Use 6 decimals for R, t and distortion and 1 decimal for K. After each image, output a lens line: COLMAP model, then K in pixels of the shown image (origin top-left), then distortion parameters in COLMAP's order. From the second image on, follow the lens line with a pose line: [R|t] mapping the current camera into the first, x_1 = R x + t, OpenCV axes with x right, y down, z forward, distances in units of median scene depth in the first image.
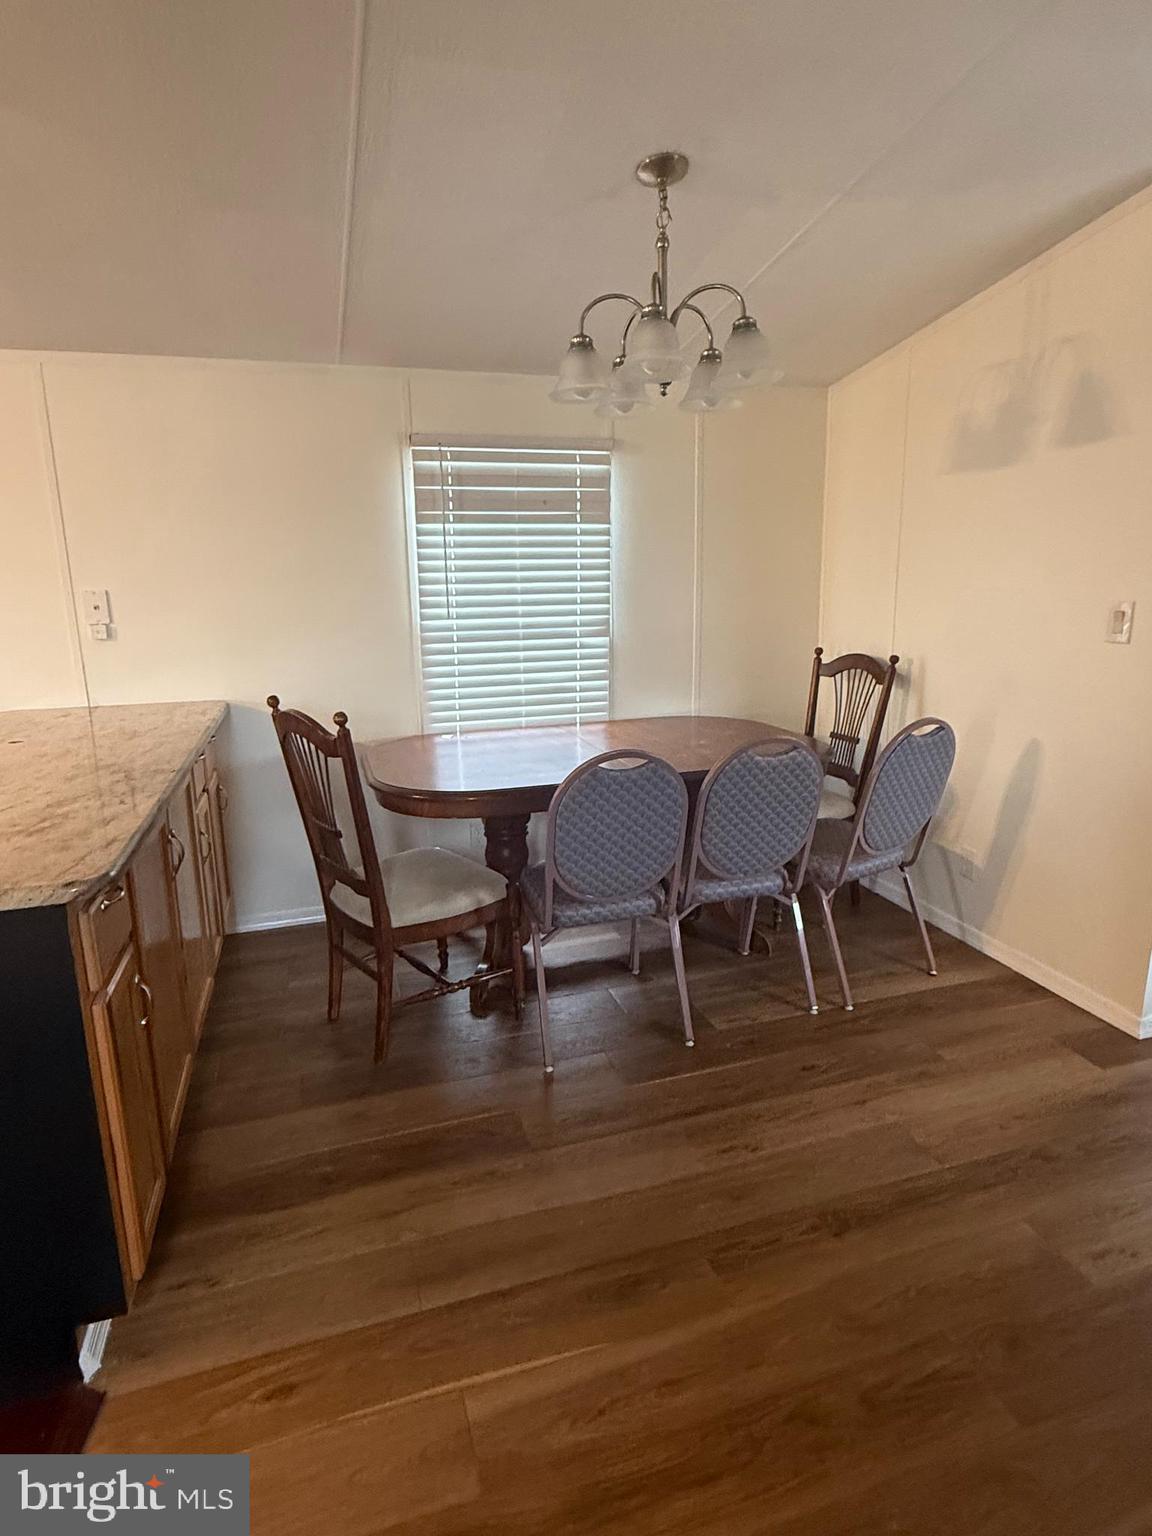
lens RADIAL K [[829.4, 0, 574.3], [0, 829.4, 760.4], [0, 0, 1]] dist [0.000783, -0.000092]
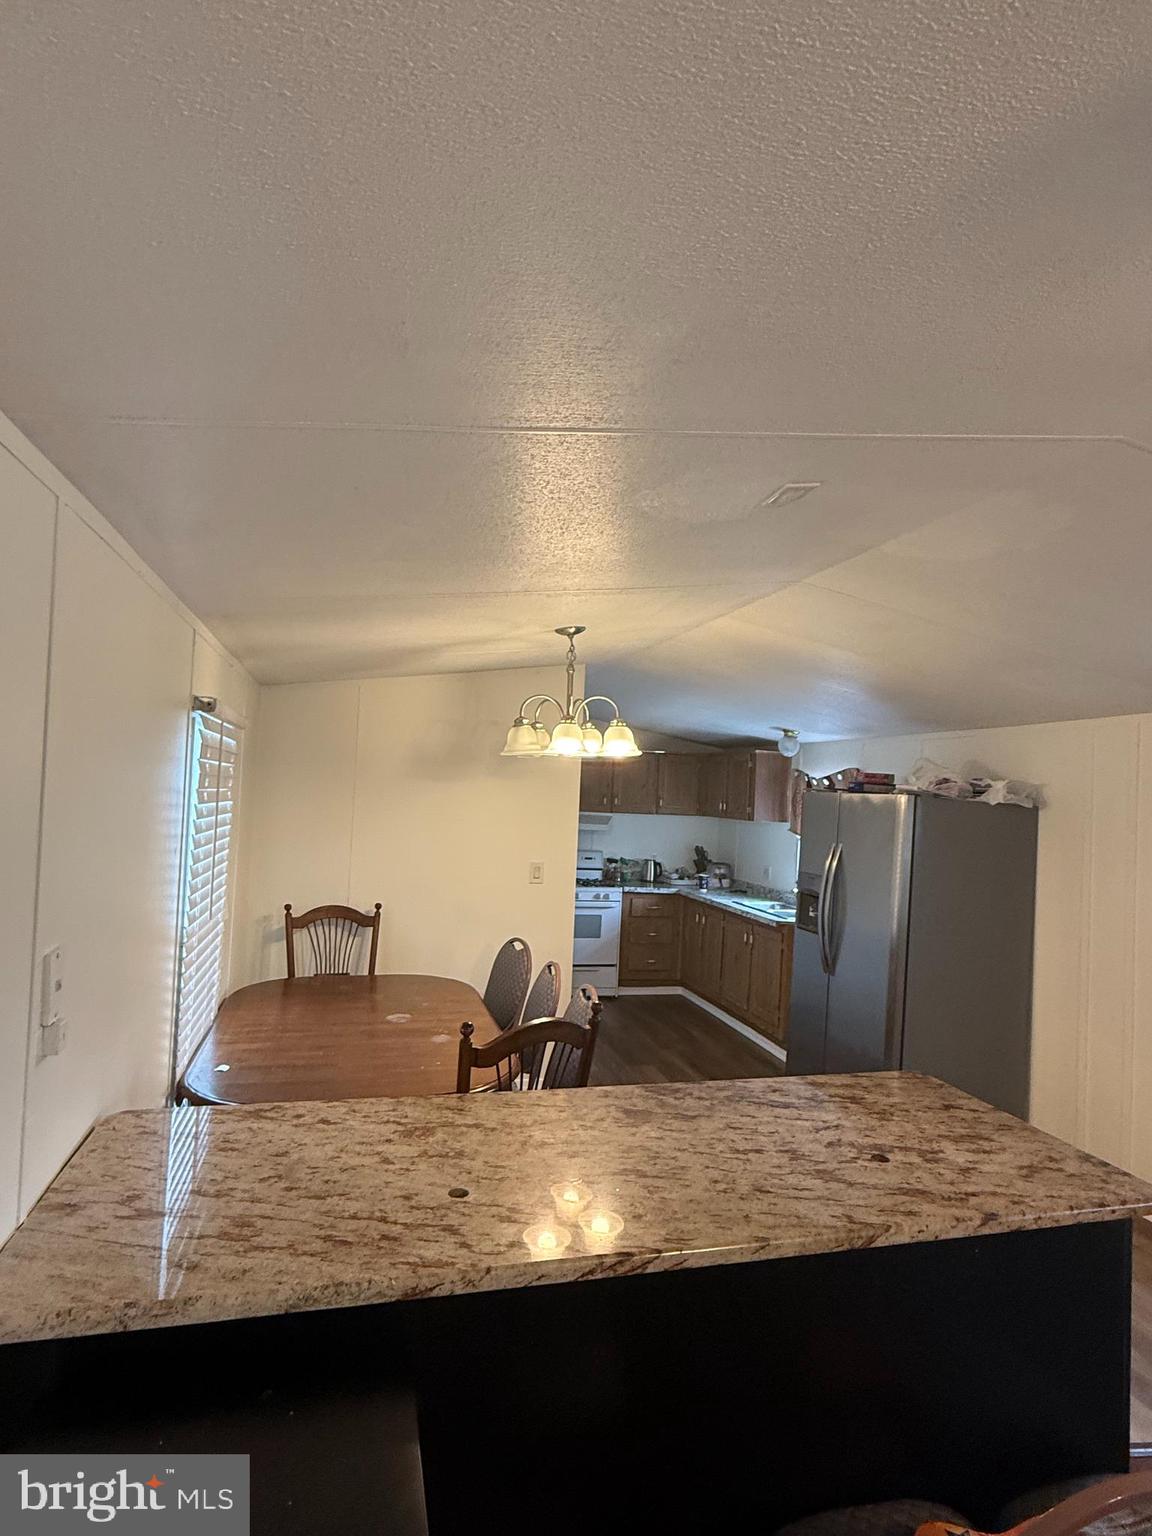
lens RADIAL K [[827.5, 0, 576.0], [0, 827.5, 768.0], [0, 0, 1]] dist [0.000909, -0.000511]
pose [[0.035852, 0.054296, 0.997881, -1.107939], [0.175368, 0.982687, -0.059770, -0.240190], [-0.983850, 0.177139, 0.025710, 0.713227]]
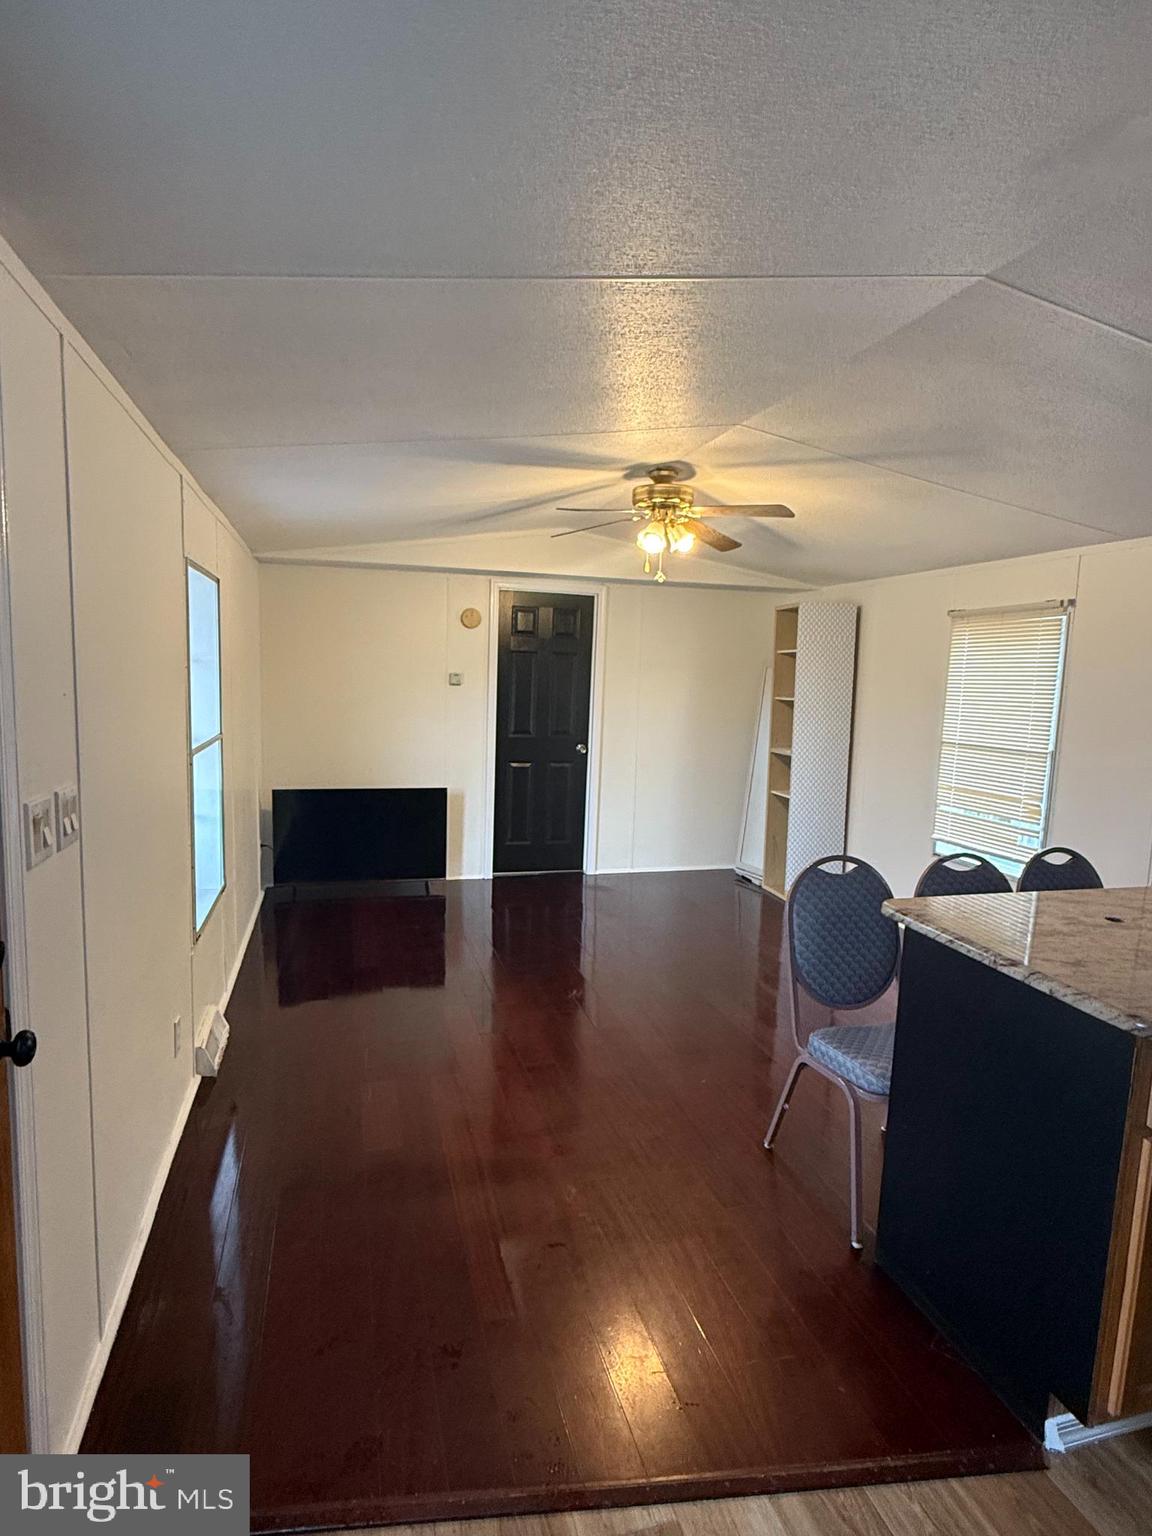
lens RADIAL K [[827.5, 0, 576.0], [0, 827.5, 768.0], [0, 0, 1]] dist [0.000909, -0.000511]
pose [[-0.028981, 0.140114, -0.989711, 0.213134], [-0.253108, 0.956830, 0.142871, -0.065570], [0.967004, 0.254644, 0.007734, 0.078235]]
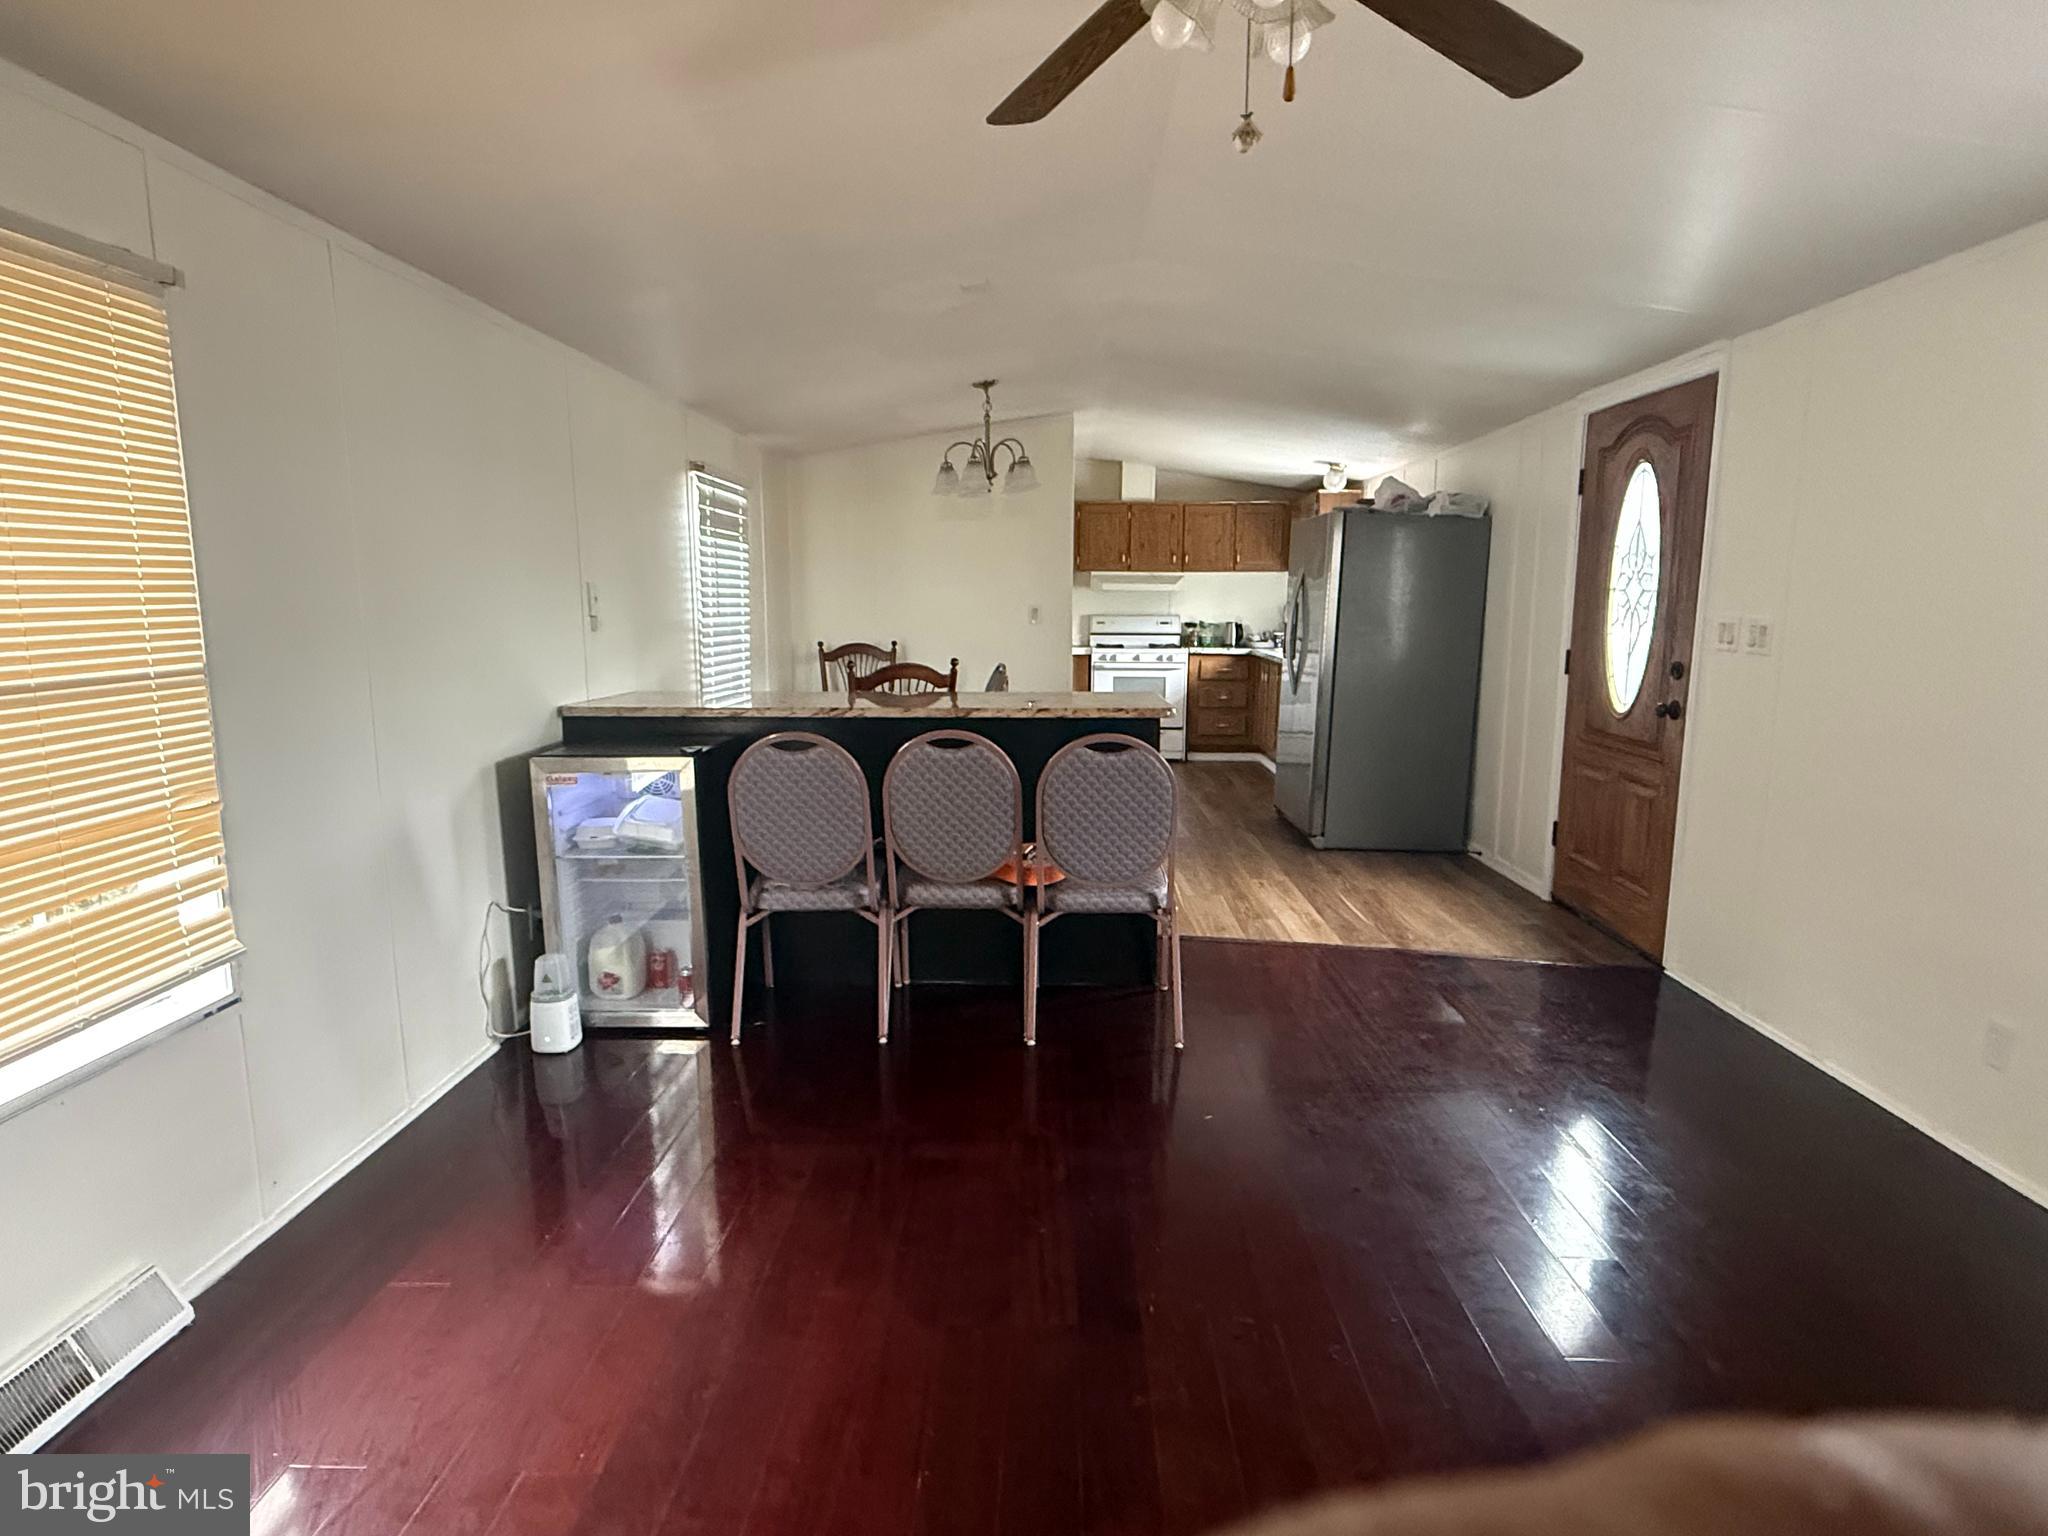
lens RADIAL K [[1103.4, 0, 1016.7], [0, 1103.4, 768.8], [0, 0, 1]] dist [0.000909, -0.000511]
pose [[0.332867, -0.123018, 0.934915, -1.770979], [0.201070, 0.977912, 0.057087, 0.043428], [-0.921287, 0.168981, 0.350250, 0.110910]]
